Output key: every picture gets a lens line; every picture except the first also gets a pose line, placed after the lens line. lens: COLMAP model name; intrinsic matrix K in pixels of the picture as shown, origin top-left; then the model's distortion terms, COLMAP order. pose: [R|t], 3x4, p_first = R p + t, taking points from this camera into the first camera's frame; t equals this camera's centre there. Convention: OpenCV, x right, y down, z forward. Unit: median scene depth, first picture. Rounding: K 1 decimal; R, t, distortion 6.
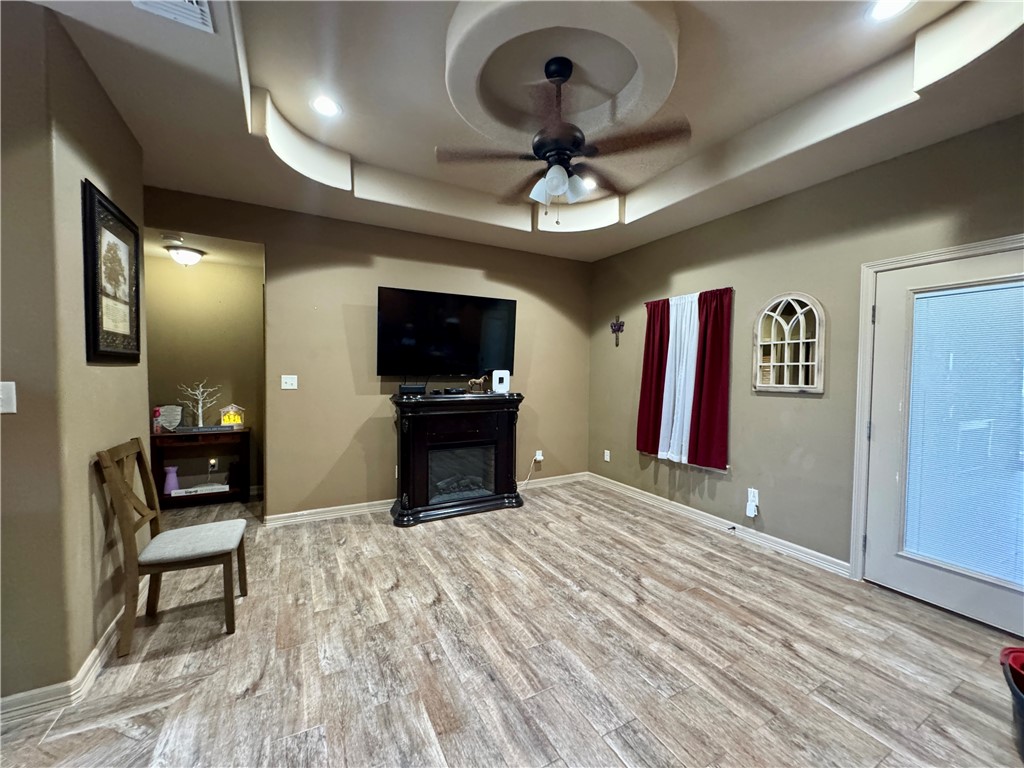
lens RADIAL K [[408.4, 0, 510.4], [0, 408.4, 384.7], [0, 0, 1]] dist [0.002184, 0.000496]
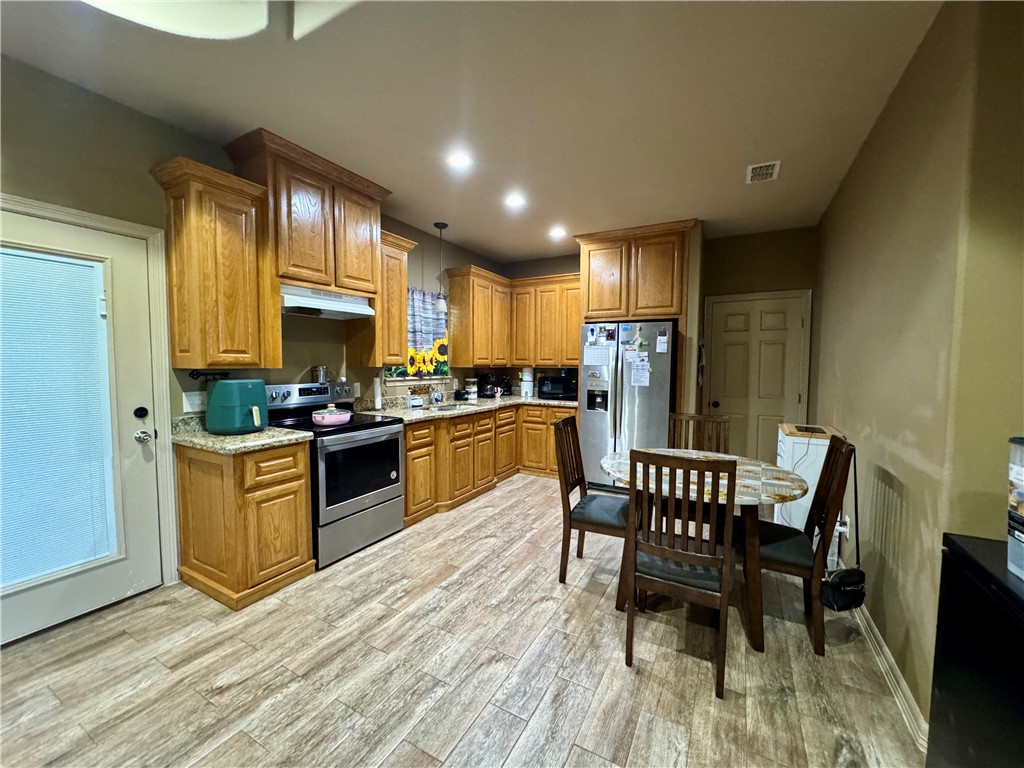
lens RADIAL K [[408.4, 0, 506.7], [0, 408.4, 387.1], [0, 0, 1]] dist [0.002184, 0.000496]
pose [[-0.524453, -0.070342, 0.848529, -0.178044], [0.016477, 0.995556, 0.092714, -0.027696], [-0.851280, 0.062605, -0.520964, 0.786786]]
